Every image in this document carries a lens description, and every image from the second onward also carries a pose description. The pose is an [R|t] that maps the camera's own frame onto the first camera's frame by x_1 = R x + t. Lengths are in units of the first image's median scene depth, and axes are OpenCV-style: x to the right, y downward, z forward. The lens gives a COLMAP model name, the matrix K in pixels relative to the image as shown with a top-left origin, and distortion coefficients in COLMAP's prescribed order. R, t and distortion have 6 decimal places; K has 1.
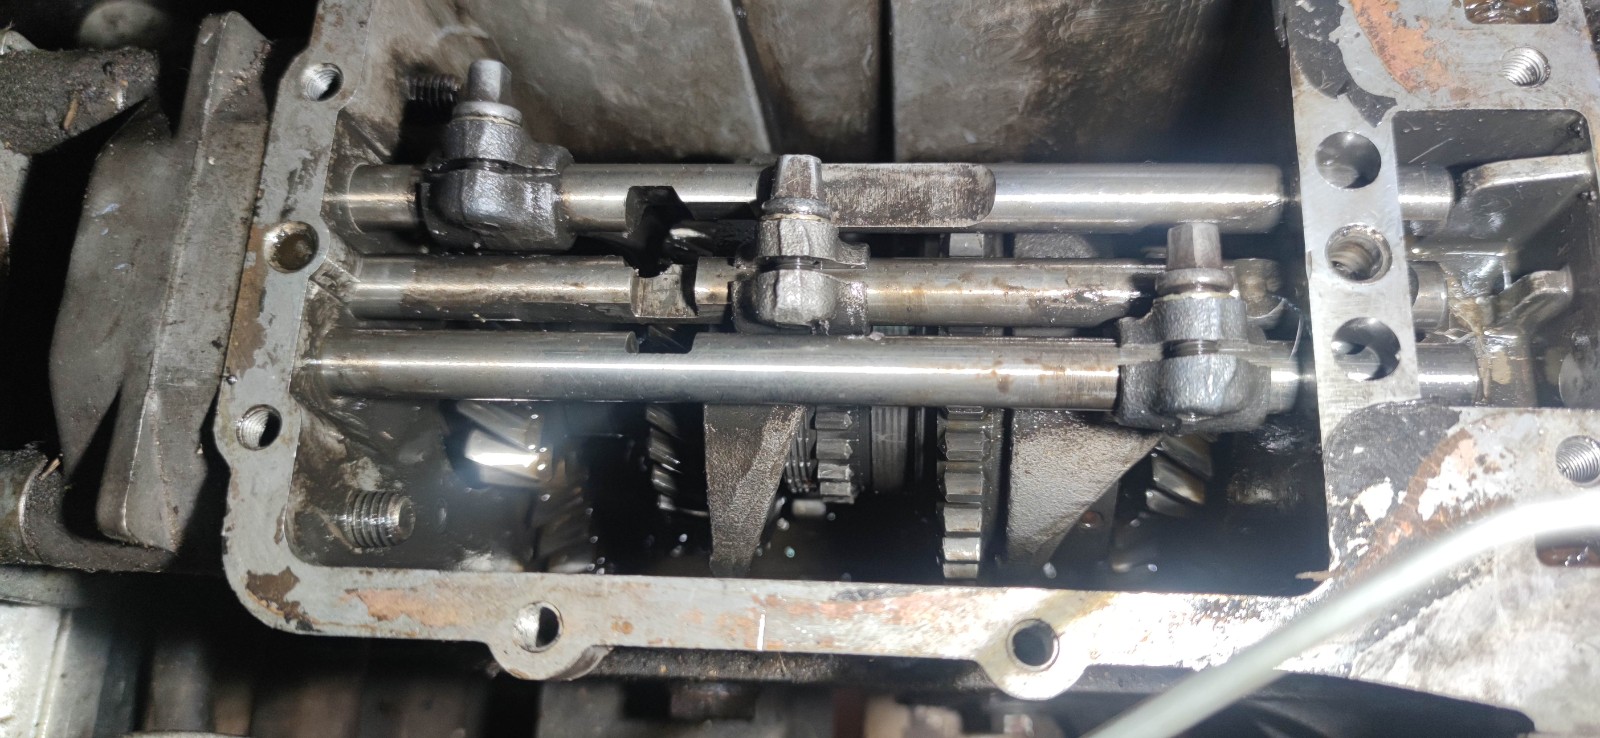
lens RADIAL K [[1280.0, 0, 822.5], [0, 1280.0, 382.0], [0, 0, 1]] dist [-0.015274, -0.008805]
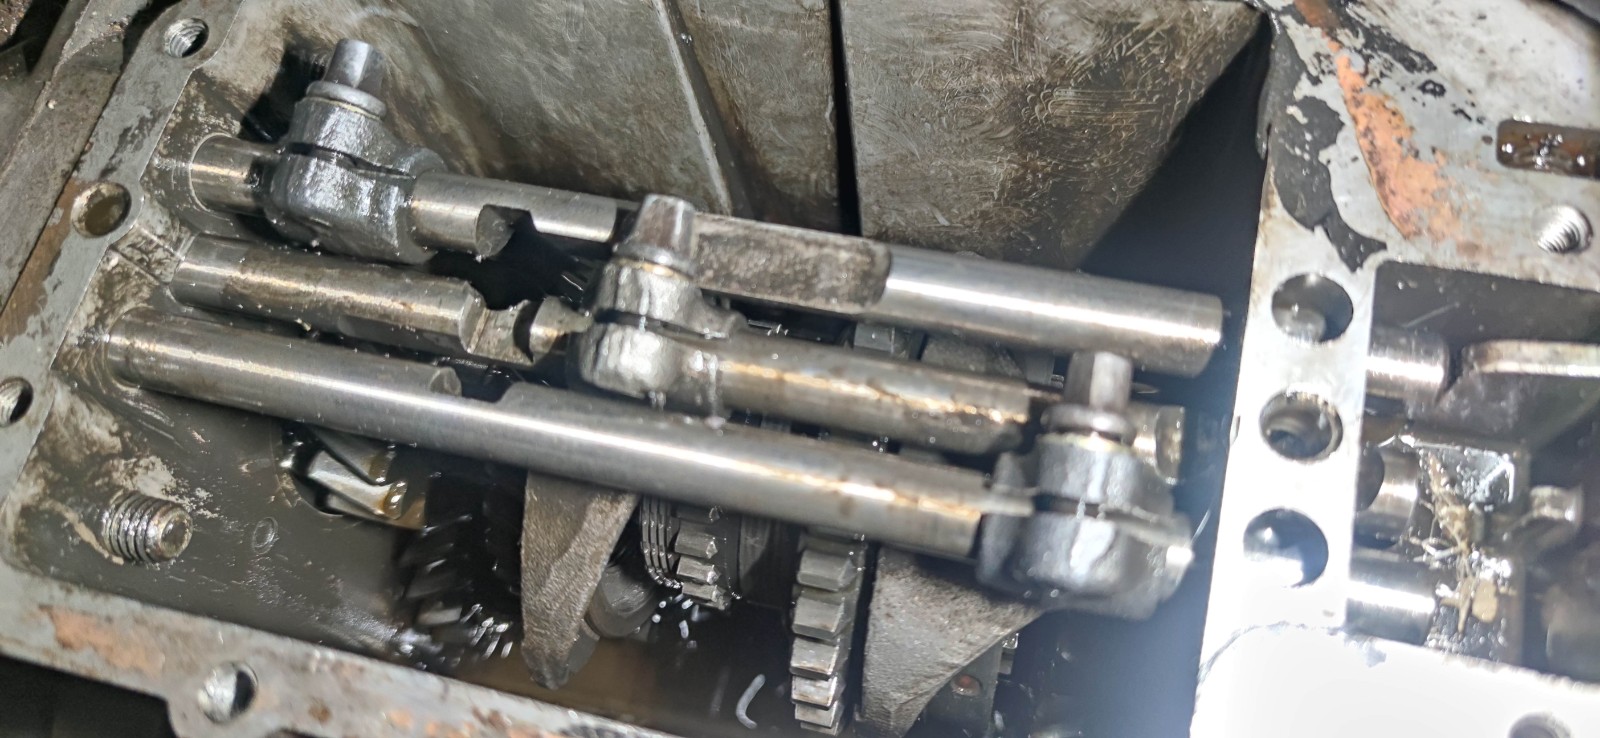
lens RADIAL K [[1280.0, 0, 830.8], [0, 1280.0, 372.8], [0, 0, 1]] dist [-0.015274, -0.008805]
pose [[0.980205, 0.170106, -0.101304, 0.195101], [-0.176104, 0.982918, -0.053481, -0.036426], [0.090476, 0.070263, 0.993417, 0.171808]]
